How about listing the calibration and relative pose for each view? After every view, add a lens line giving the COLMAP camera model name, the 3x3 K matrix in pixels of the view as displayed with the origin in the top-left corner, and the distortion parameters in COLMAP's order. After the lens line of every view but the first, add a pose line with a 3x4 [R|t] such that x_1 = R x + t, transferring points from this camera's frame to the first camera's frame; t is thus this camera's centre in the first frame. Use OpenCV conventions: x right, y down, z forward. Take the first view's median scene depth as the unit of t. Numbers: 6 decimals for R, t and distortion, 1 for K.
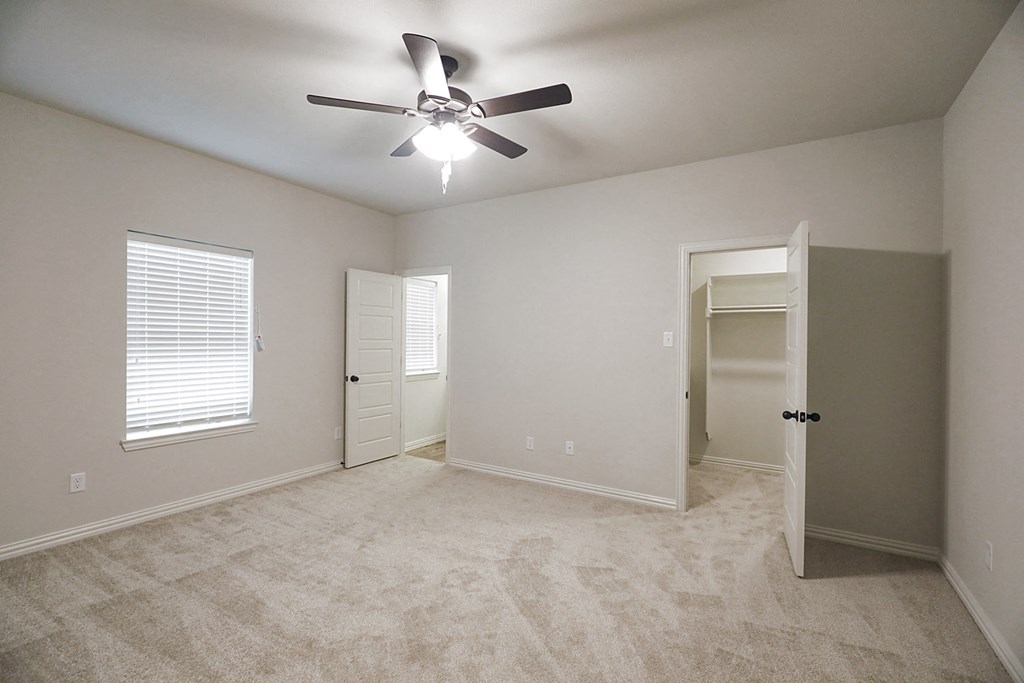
lens RADIAL K [[459.4, 0, 510.5], [0, 459.4, 337.8], [0, 0, 1]] dist [-0.004075, -0.000414]
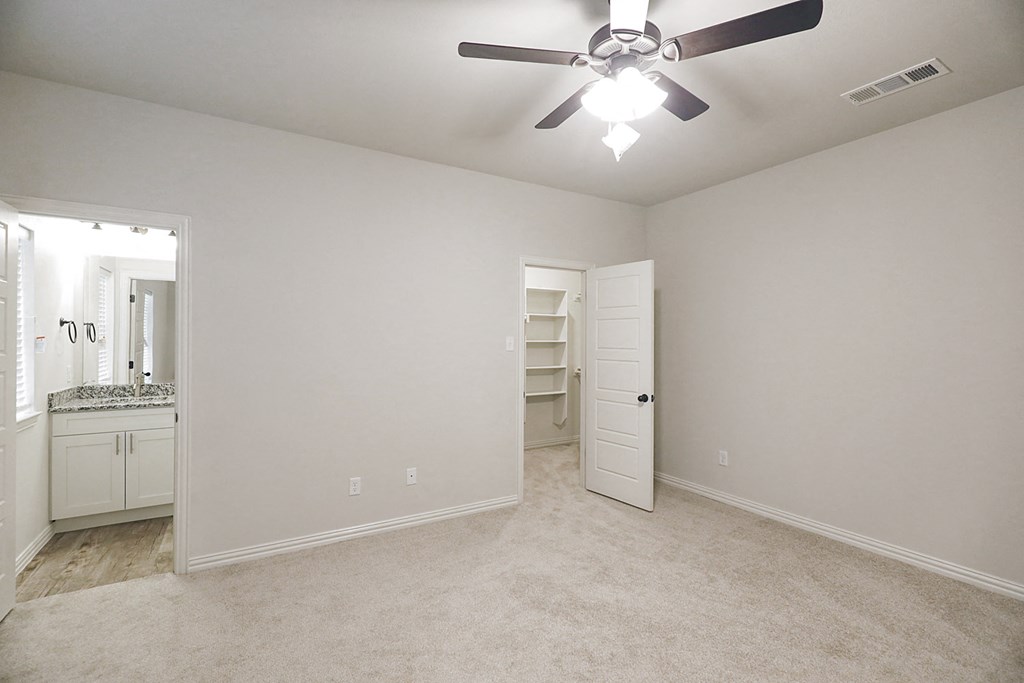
lens RADIAL K [[459.4, 0, 506.6], [0, 459.4, 339.0], [0, 0, 1]] dist [-0.004075, -0.000414]
pose [[0.464104, -0.006937, 0.885754, -0.653534], [-0.001825, 0.999960, 0.008788, -0.018372], [-0.885779, -0.005695, 0.464072, 0.583644]]
